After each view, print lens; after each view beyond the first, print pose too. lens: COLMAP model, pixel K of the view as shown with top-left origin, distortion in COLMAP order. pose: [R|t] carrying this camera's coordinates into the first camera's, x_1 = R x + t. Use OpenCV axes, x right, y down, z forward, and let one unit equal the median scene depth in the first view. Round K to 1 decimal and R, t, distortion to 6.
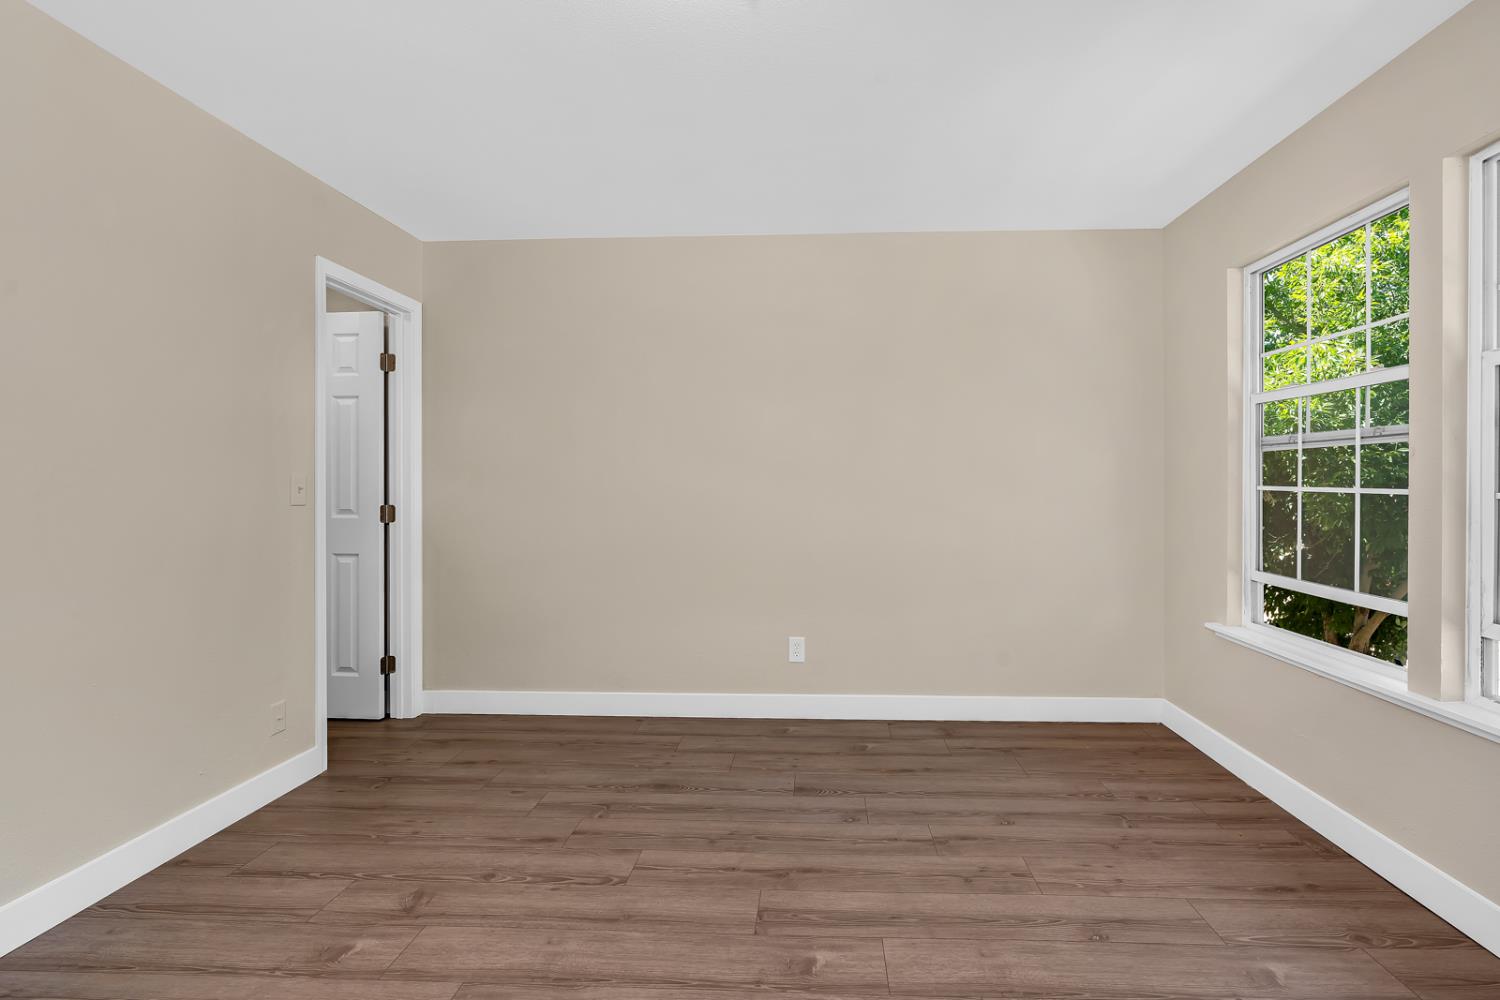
lens RADIAL K [[698.2, 0, 761.4], [0, 698.2, 489.2], [0, 0, 1]] dist [-0.004985, 0.000257]
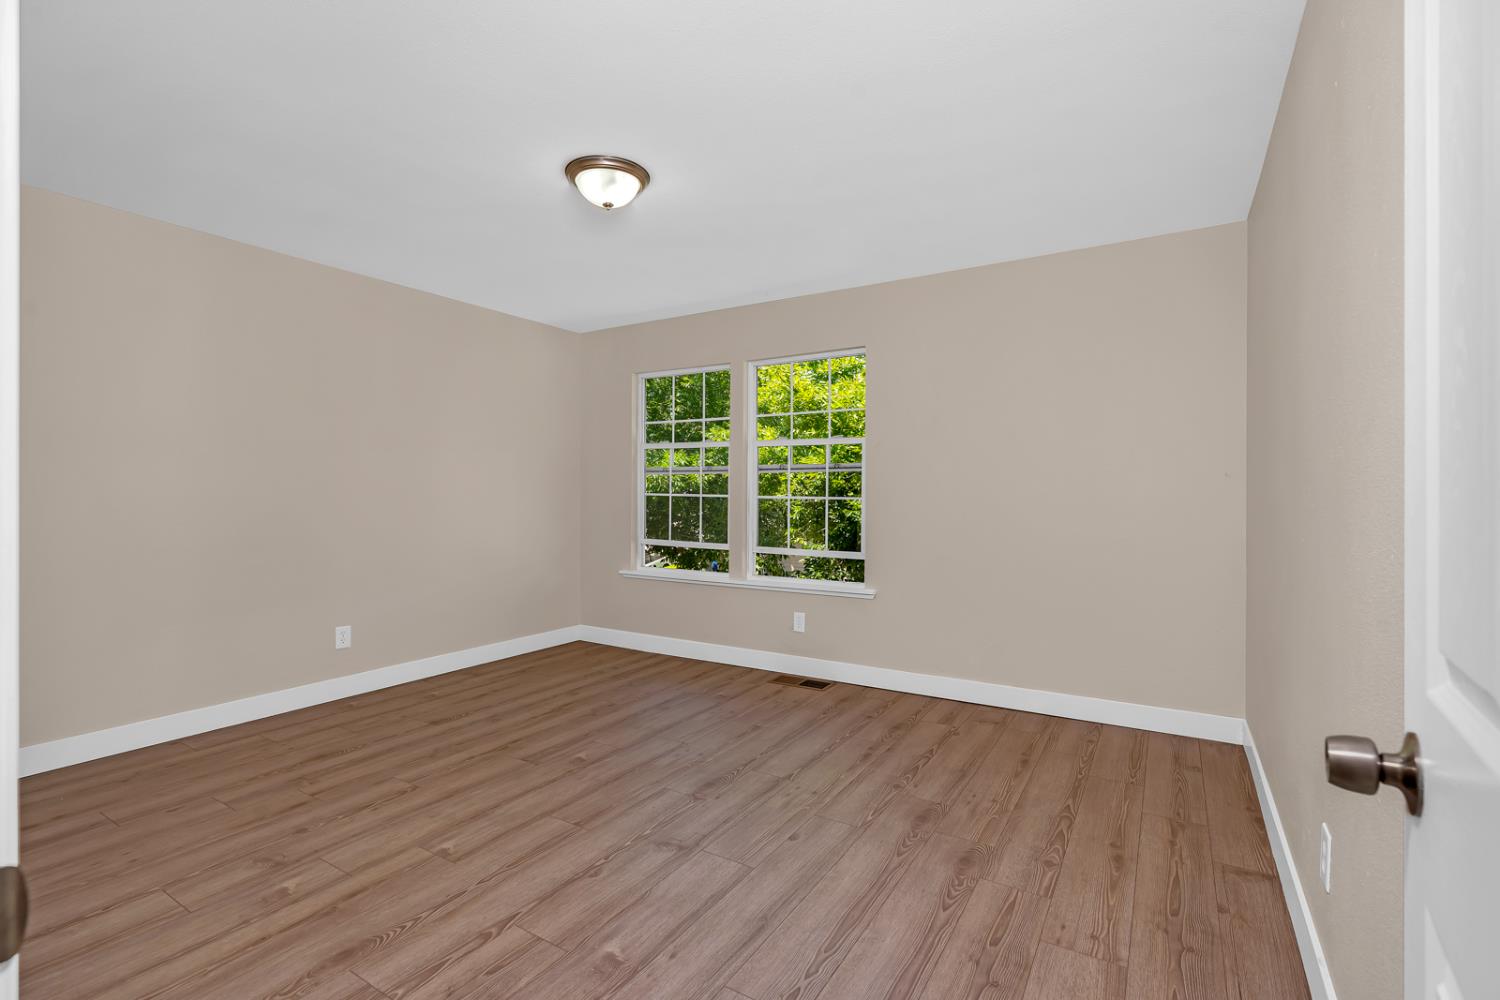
lens RADIAL K [[698.2, 0, 745.7], [0, 698.2, 496.7], [0, 0, 1]] dist [-0.004985, 0.000257]
pose [[0.500095, -0.007235, 0.865941, -0.905361], [0.000229, 0.999966, 0.008223, -0.011965], [-0.865971, -0.003914, 0.500079, -0.199503]]
